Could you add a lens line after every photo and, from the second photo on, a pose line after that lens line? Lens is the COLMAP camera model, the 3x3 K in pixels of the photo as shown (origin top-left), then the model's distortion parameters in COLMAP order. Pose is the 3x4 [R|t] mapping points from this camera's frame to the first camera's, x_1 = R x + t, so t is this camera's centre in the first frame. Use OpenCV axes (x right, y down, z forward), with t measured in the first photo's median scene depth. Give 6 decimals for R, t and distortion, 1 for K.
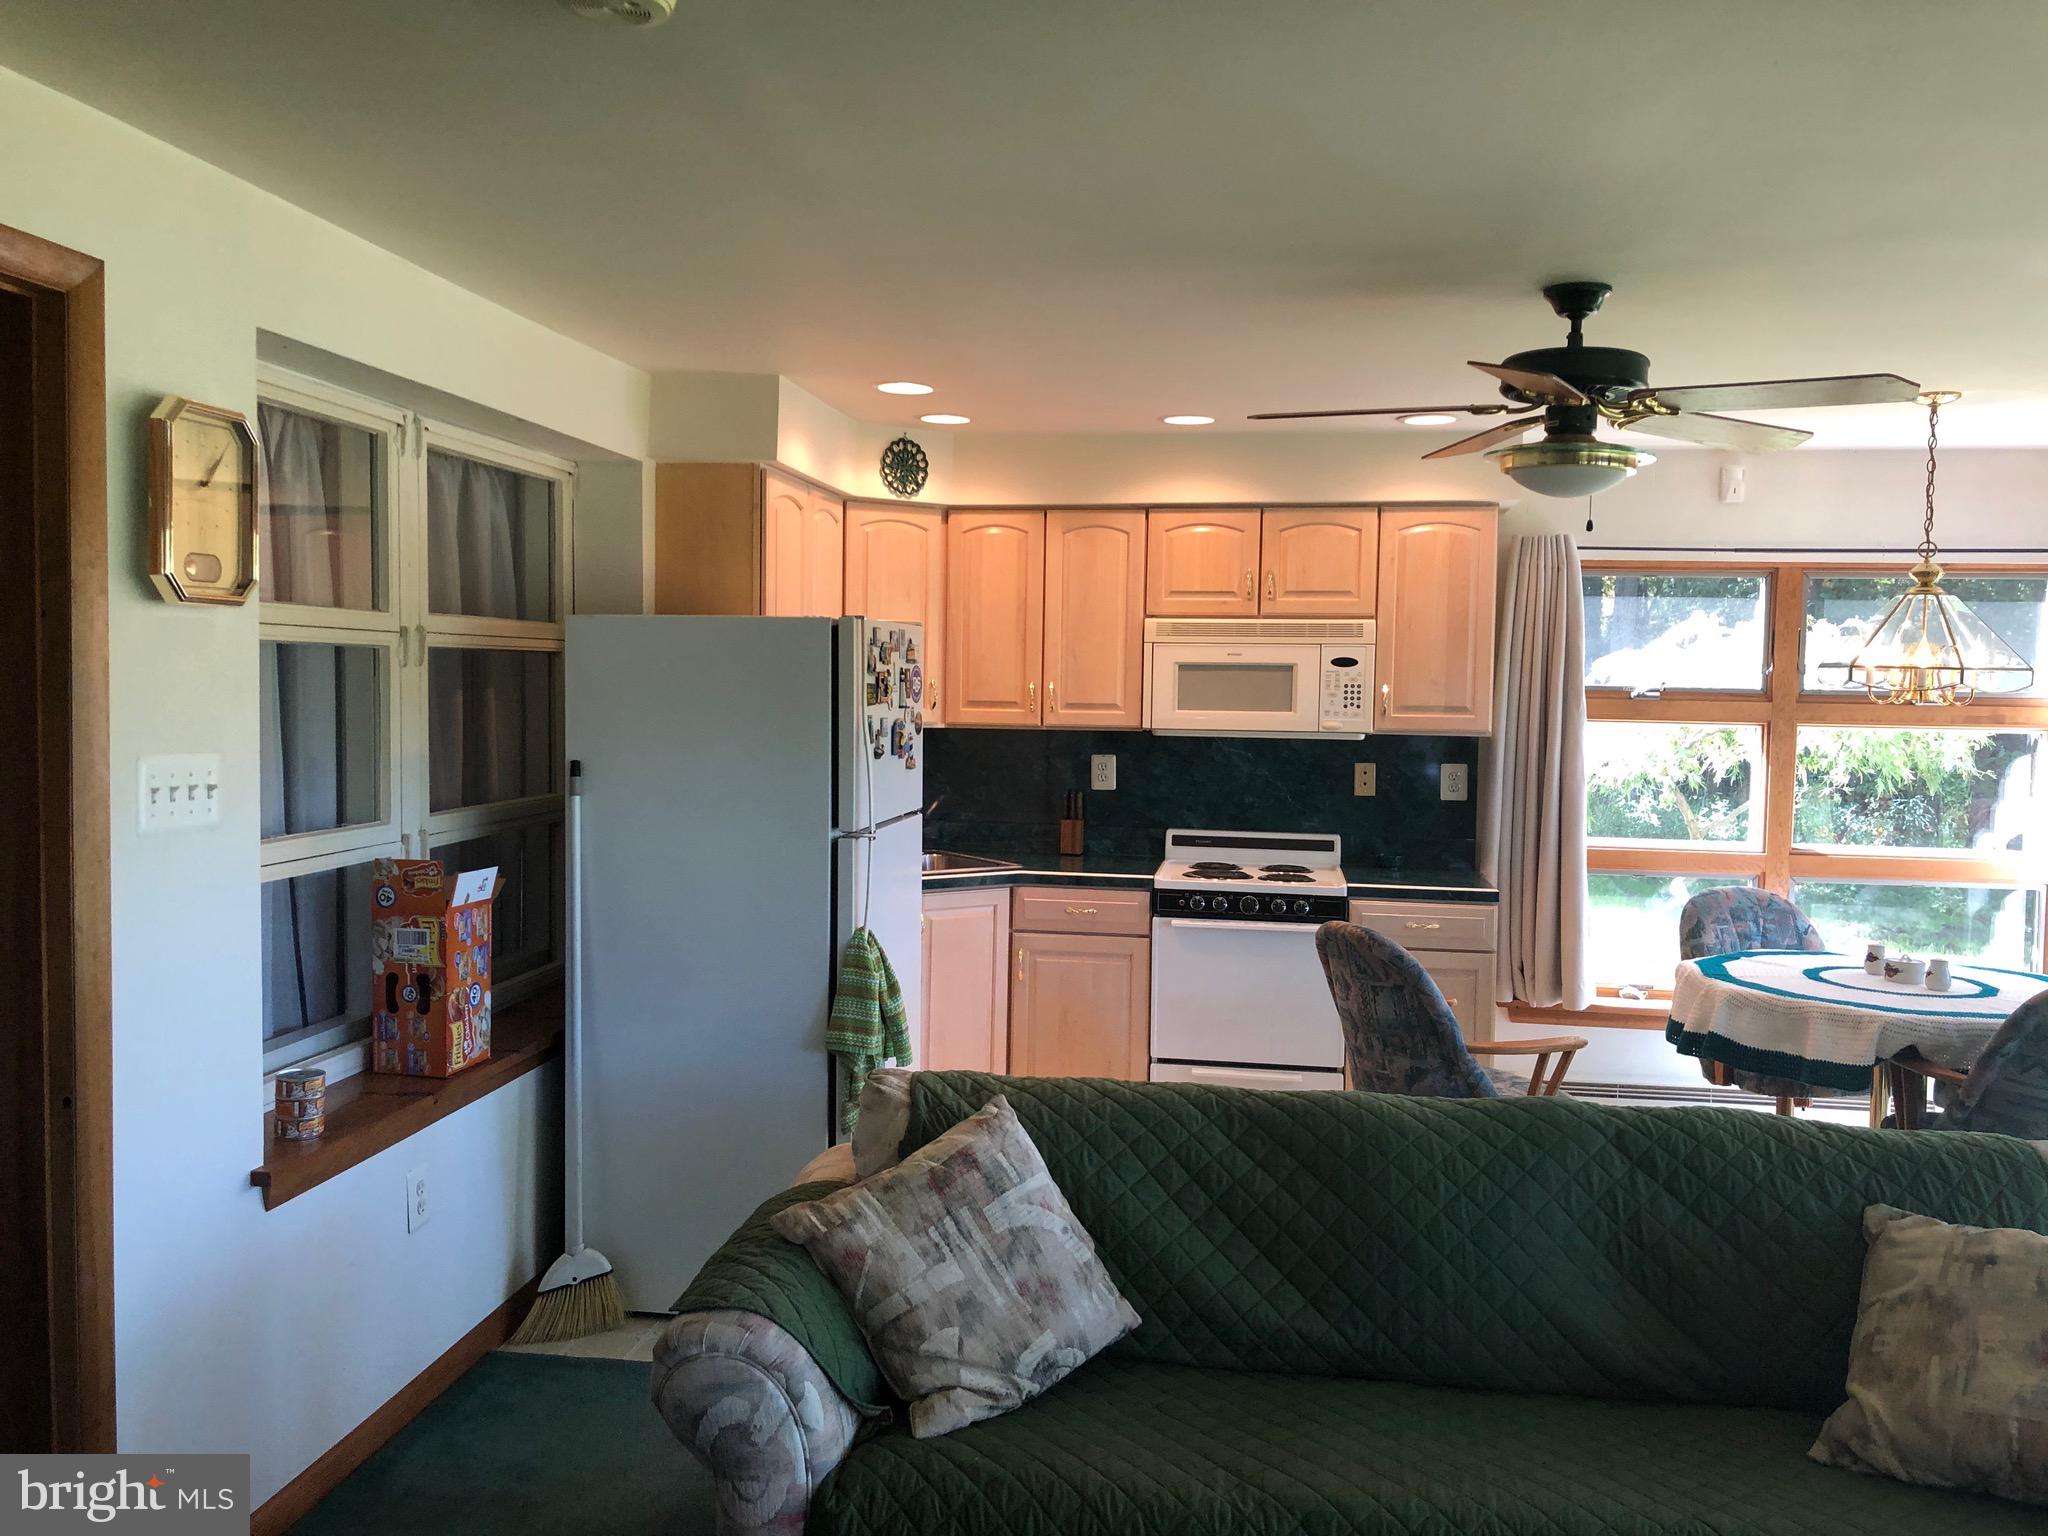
lens RADIAL K [[1674.8, 0, 1018.3], [0, 1674.8, 763.3], [0, 0, 1]] dist [0.042149, -0.047726]
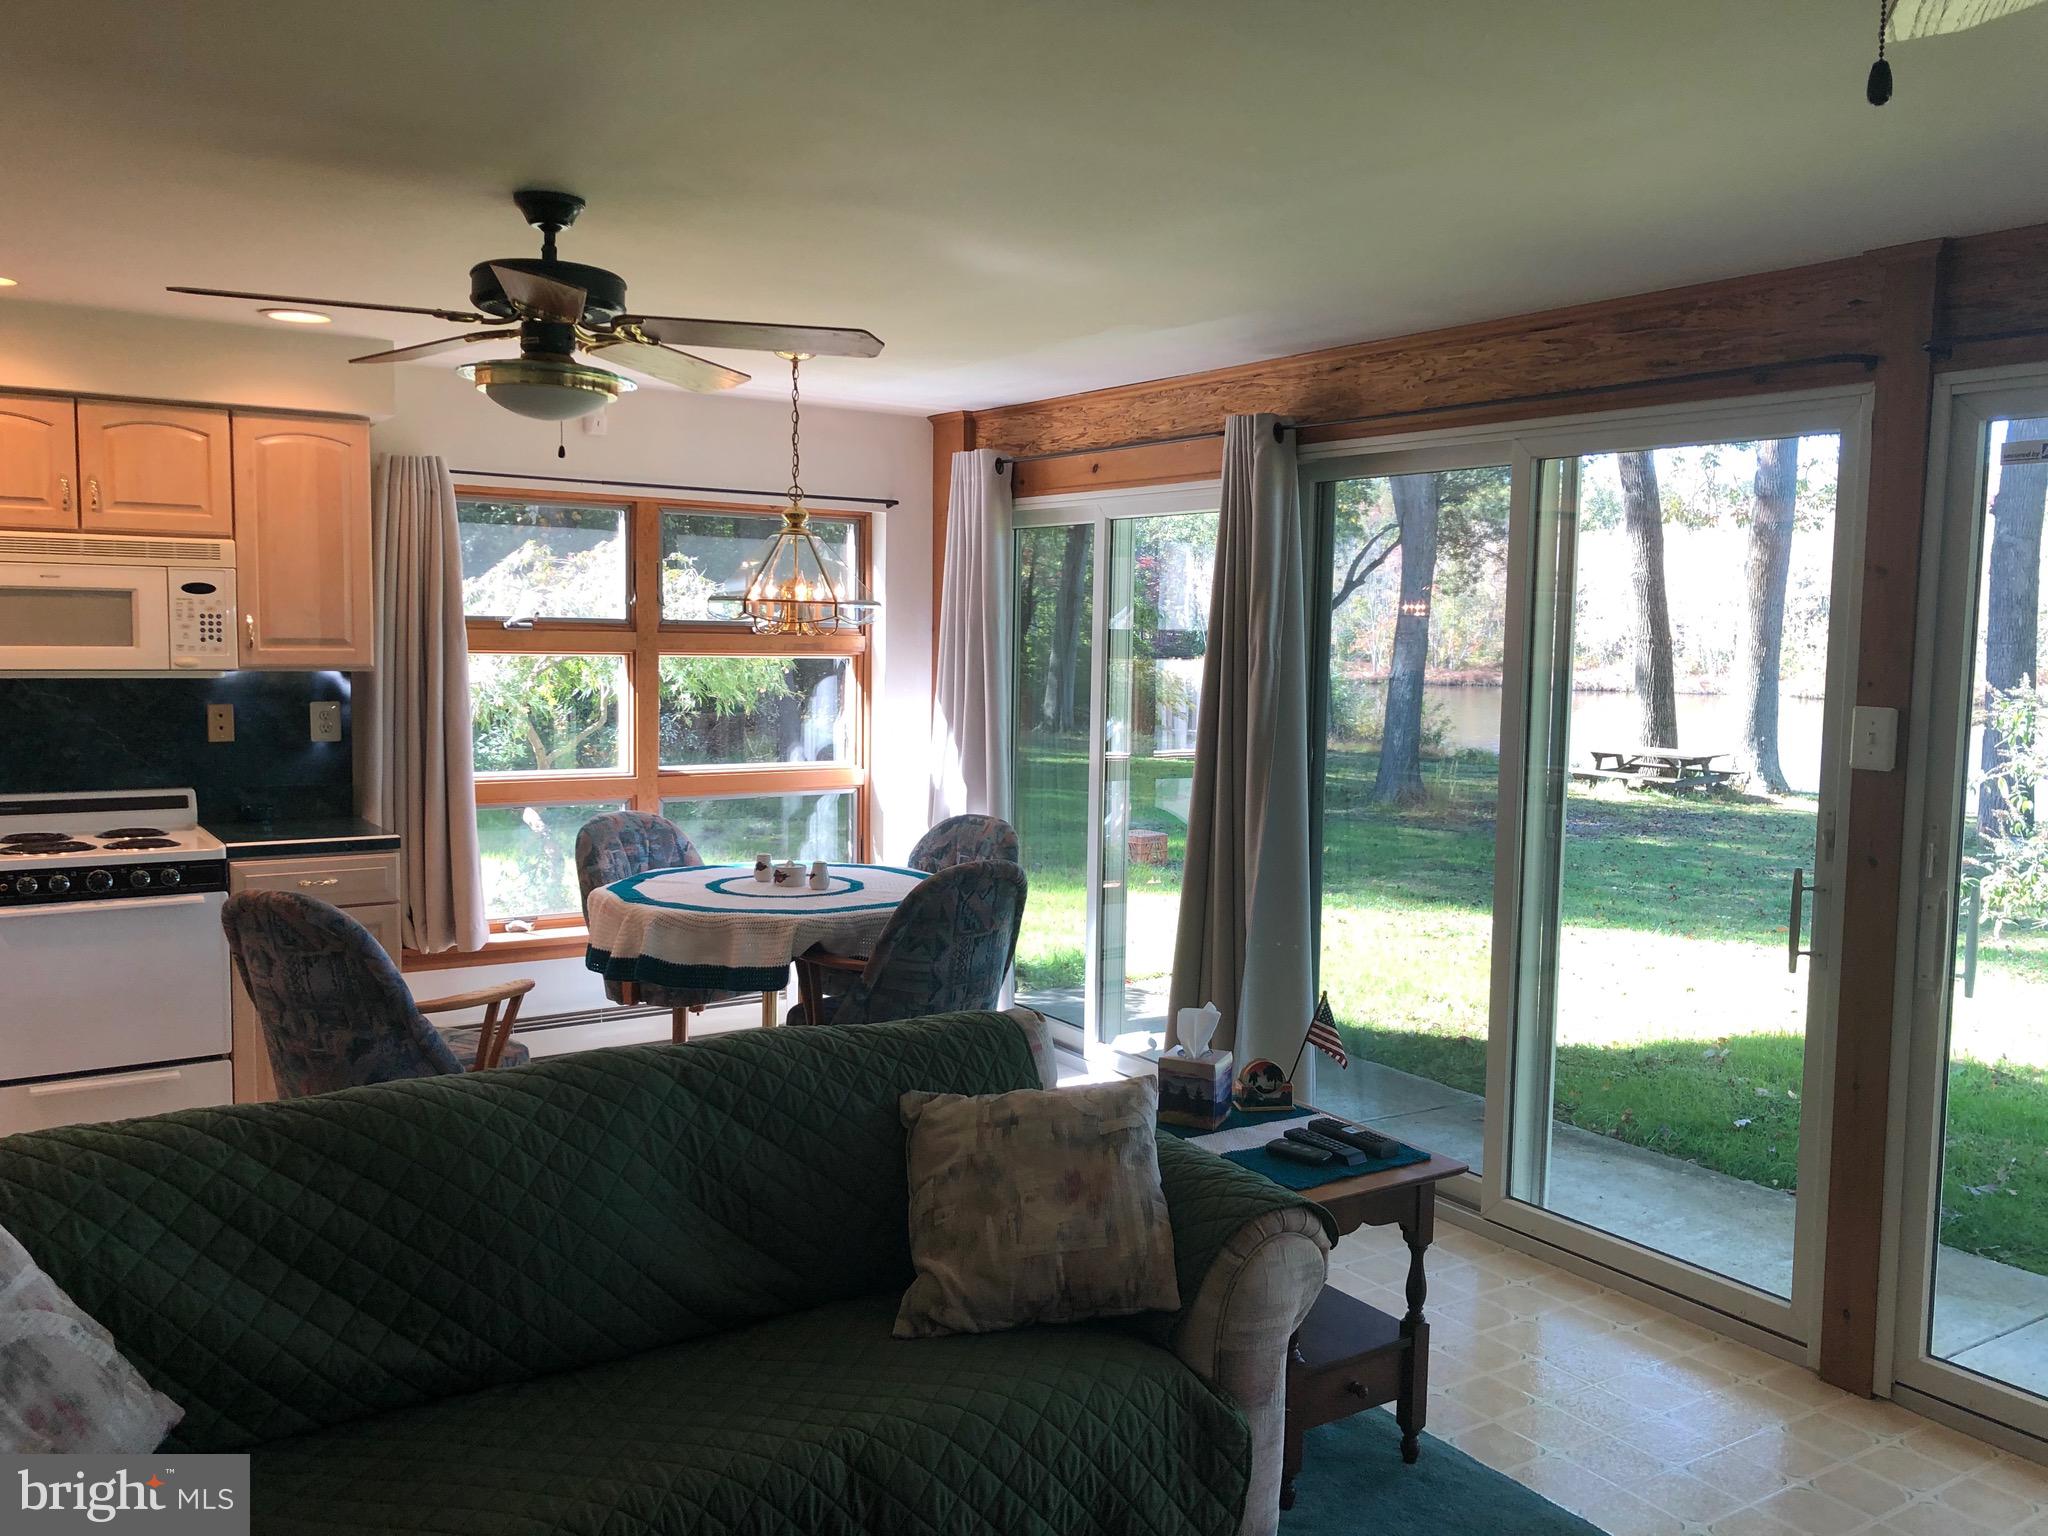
lens RADIAL K [[1674.8, 0, 1033.8], [0, 1674.8, 775.1], [0, 0, 1]] dist [0.042149, -0.047726]
pose [[0.742944, -0.064731, 0.666216, -0.093481], [0.030817, 0.997565, 0.062560, -0.007382], [-0.668644, -0.025948, 0.743130, 0.085686]]
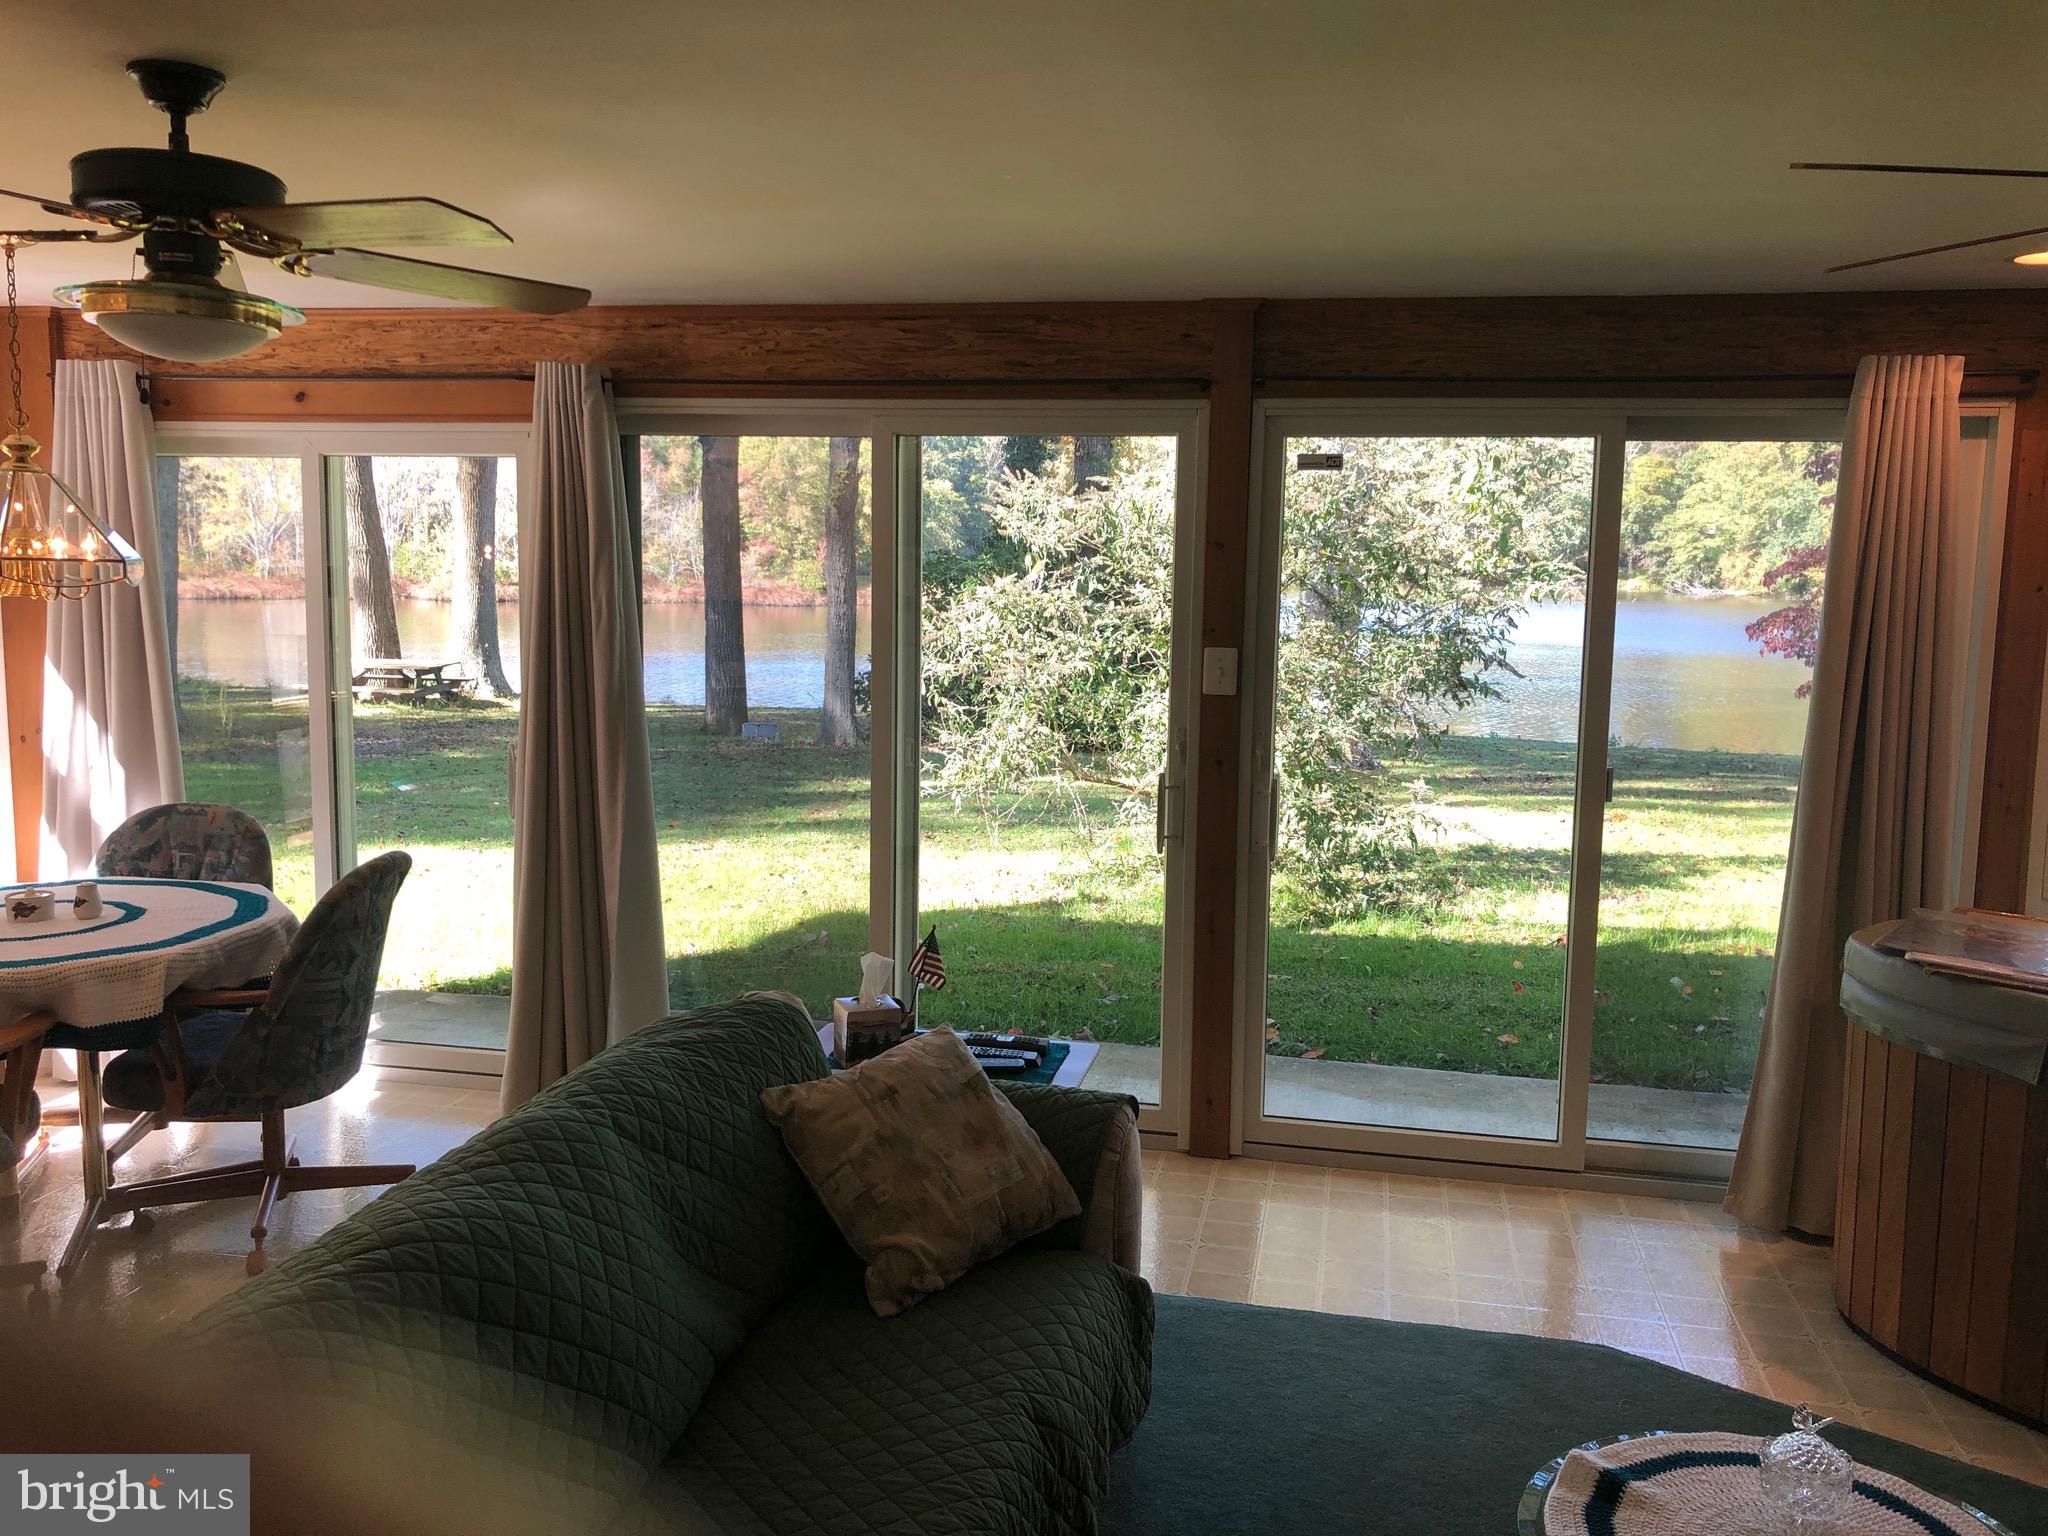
lens RADIAL K [[1674.8, 0, 1024.5], [0, 1674.8, 766.2], [0, 0, 1]] dist [0.042149, -0.047726]
pose [[0.056731, -0.144757, 0.987840, -0.329148], [0.038761, 0.989007, 0.142702, -0.059428], [-0.997637, 0.030194, 0.061718, 0.479948]]
